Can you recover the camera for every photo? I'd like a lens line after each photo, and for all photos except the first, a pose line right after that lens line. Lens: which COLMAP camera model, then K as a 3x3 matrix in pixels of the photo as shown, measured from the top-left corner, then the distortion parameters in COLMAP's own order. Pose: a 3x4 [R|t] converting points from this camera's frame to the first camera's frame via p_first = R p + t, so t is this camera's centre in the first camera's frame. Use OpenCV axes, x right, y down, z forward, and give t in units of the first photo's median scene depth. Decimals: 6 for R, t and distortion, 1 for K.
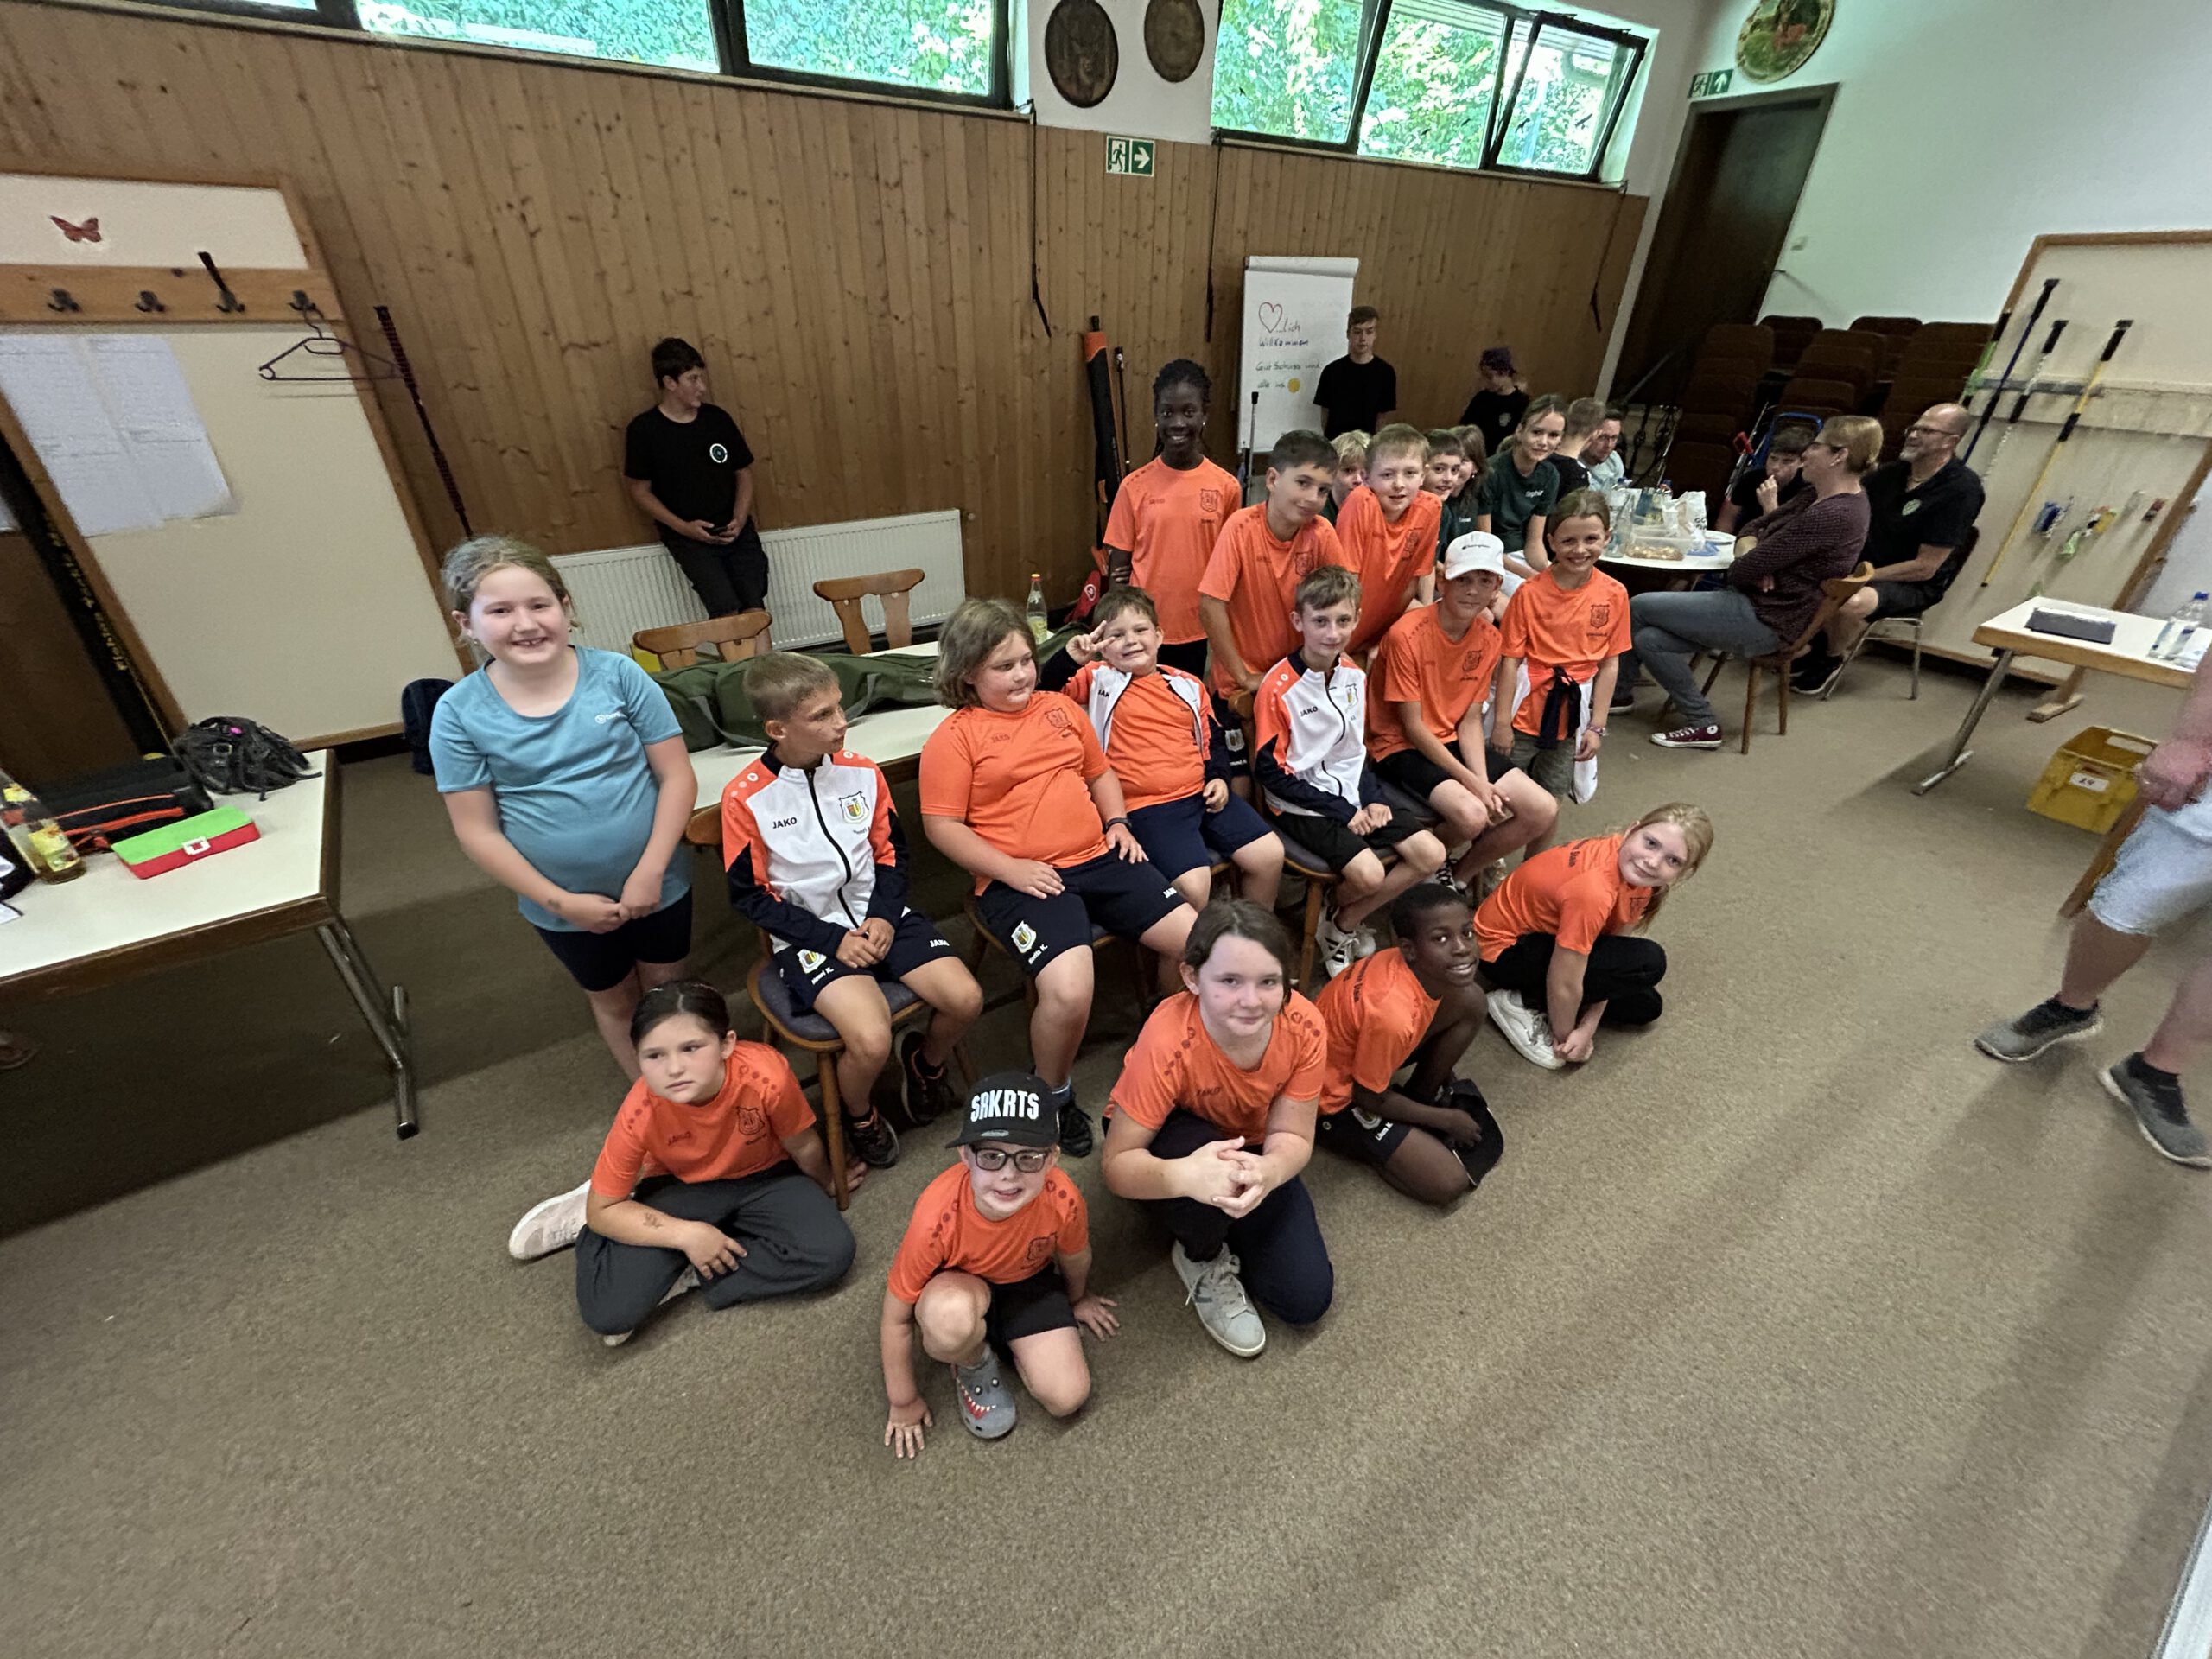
lens RADIAL K [[903.0, 0, 1107.2], [0, 903.0, 833.4], [0, 0, 1]] dist [-0.007221, 0.002179]
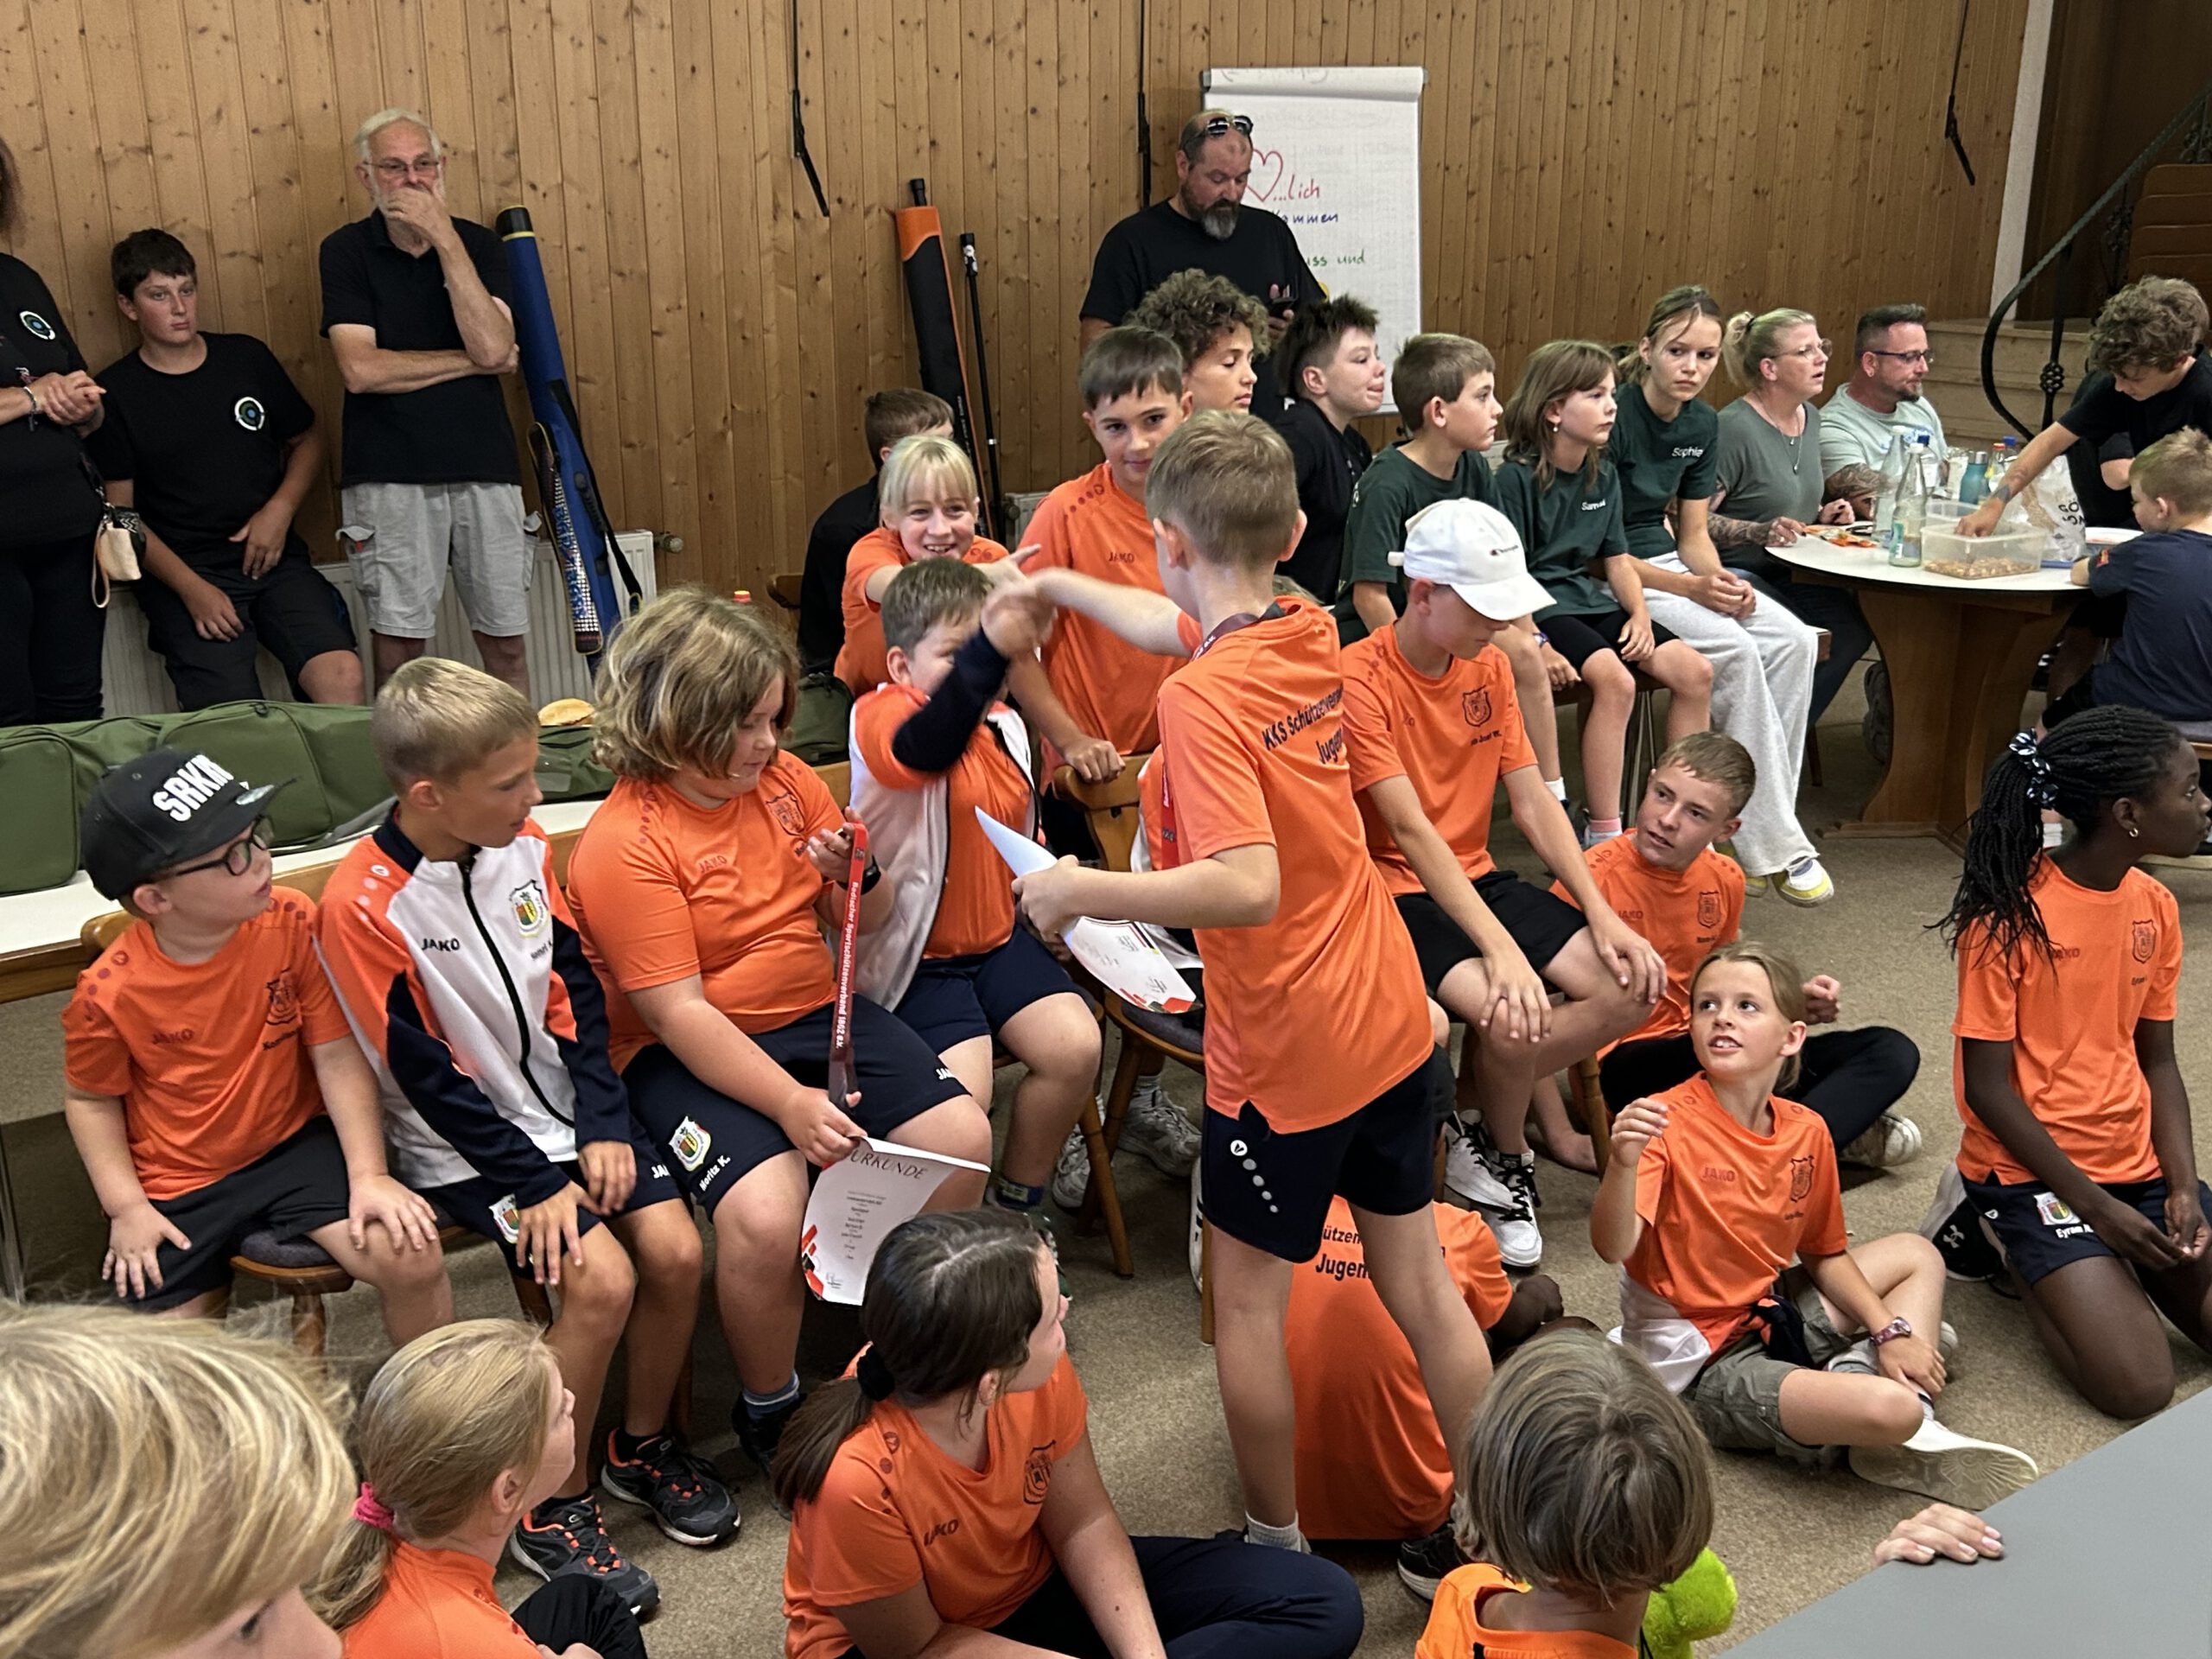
lens RADIAL K [[2252.6, 0, 1084.8], [0, 2252.6, 837.3], [0, 0, 1]] dist [0.028637, 0.000000]
pose [[0.999668, -0.022423, 0.012709, 0.061262], [0.024778, 0.971840, -0.234336, 0.111482], [-0.007096, 0.234573, 0.972072, -0.192824]]
